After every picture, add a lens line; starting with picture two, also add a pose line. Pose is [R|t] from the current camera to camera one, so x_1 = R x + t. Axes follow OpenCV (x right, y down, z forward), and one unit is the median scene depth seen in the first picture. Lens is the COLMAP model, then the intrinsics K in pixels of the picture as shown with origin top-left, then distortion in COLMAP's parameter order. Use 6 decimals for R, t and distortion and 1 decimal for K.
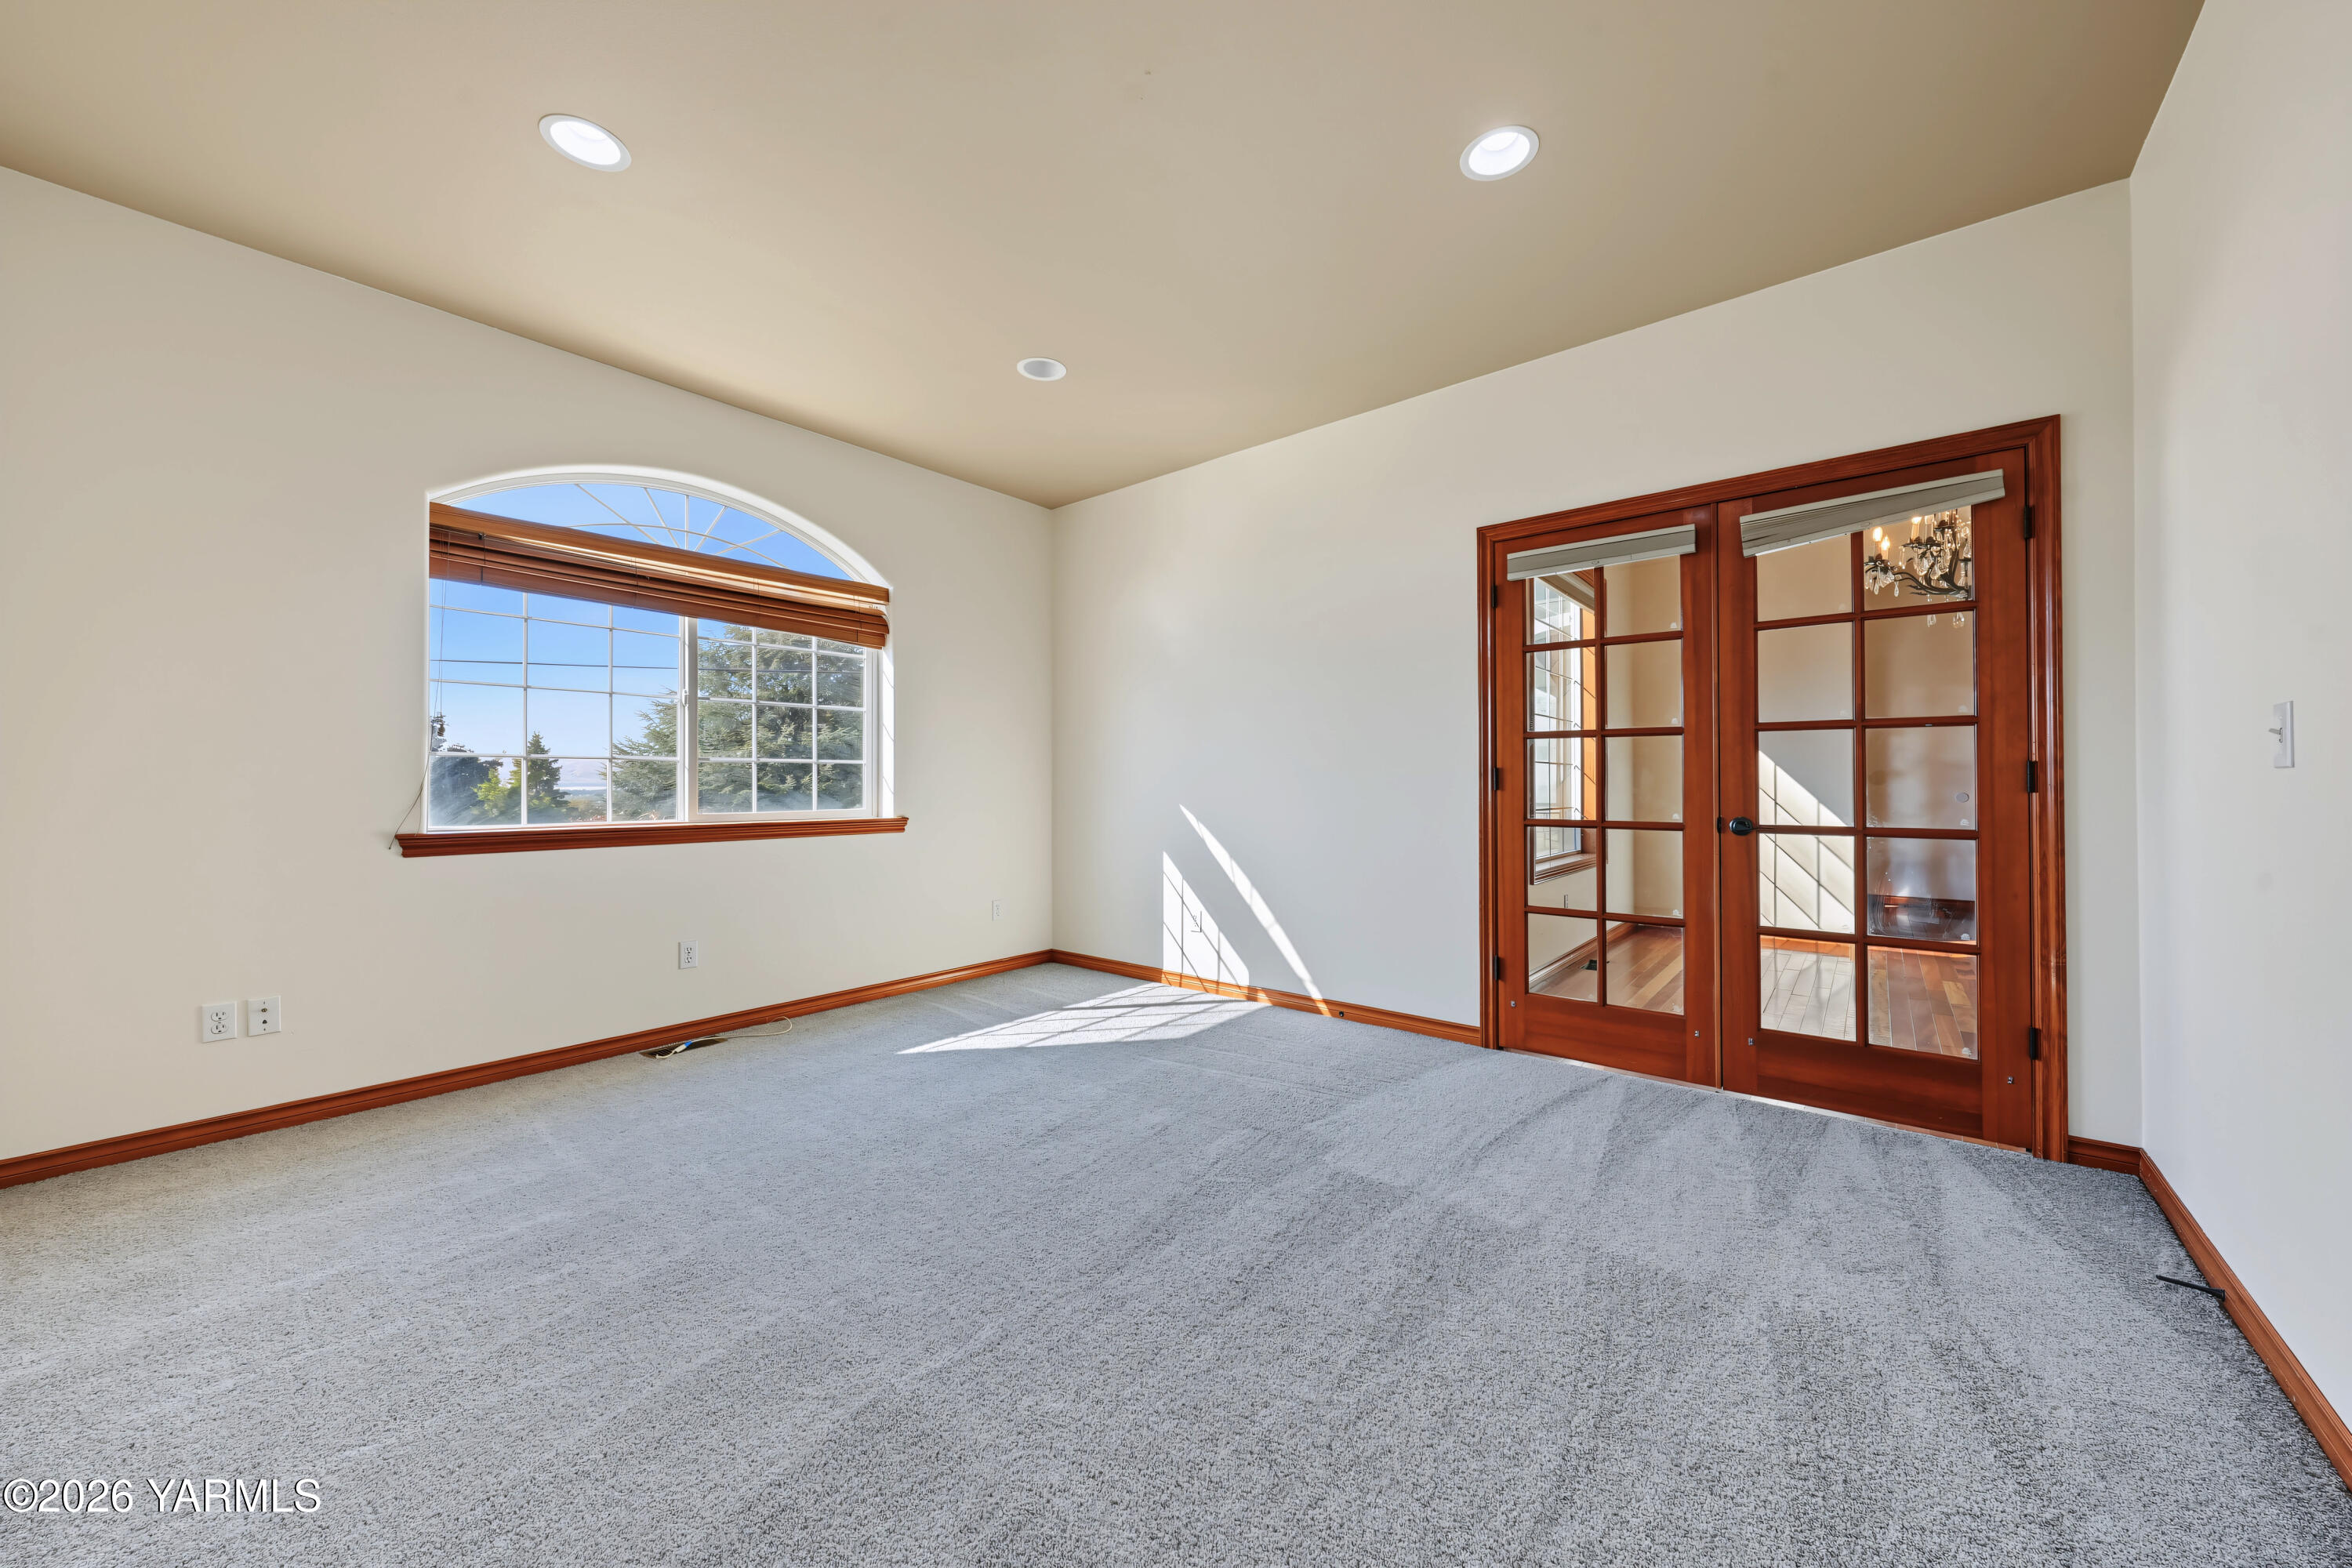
lens RADIAL K [[839.0, 0, 1163.5], [0, 839.0, 775.8], [0, 0, 1]] dist [-0.002219, -0.000065]
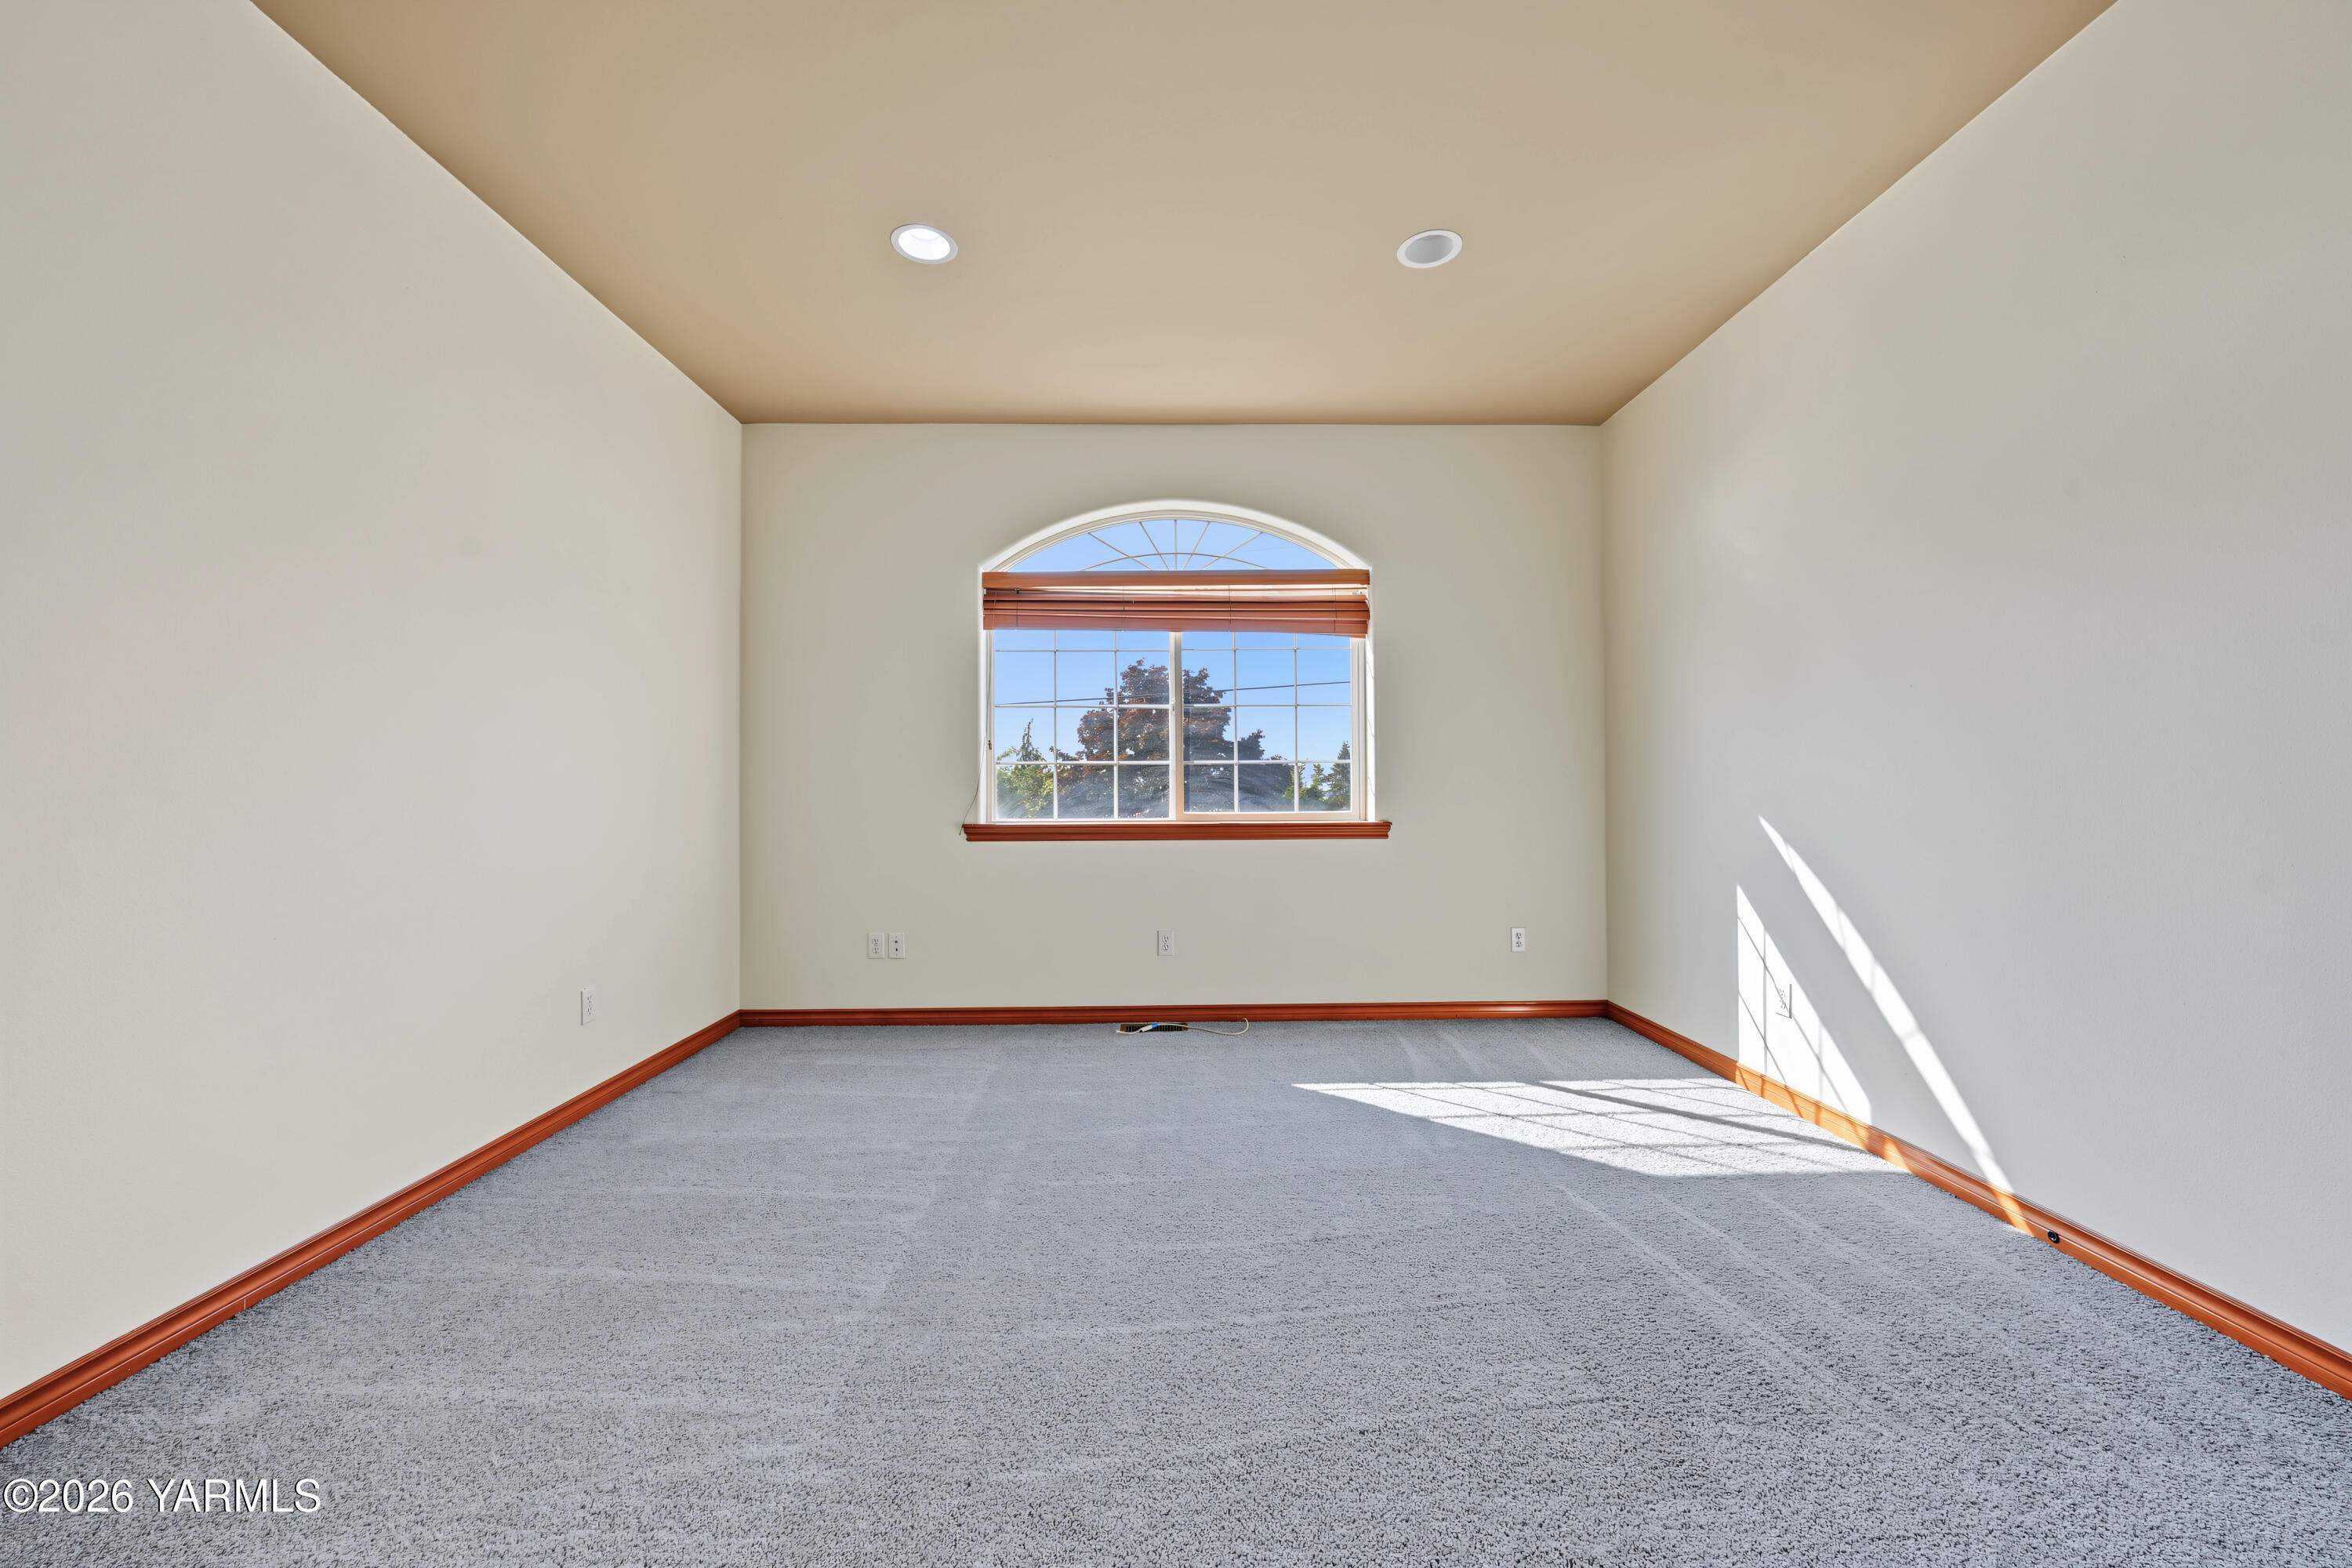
lens RADIAL K [[839.0, 0, 1163.5], [0, 839.0, 775.8], [0, 0, 1]] dist [-0.002219, -0.000065]
pose [[0.664081, -0.010930, -0.747580, 0.222159], [0.012324, 0.999917, -0.003672, 0.000924], [0.747559, -0.006775, 0.664161, 0.252768]]
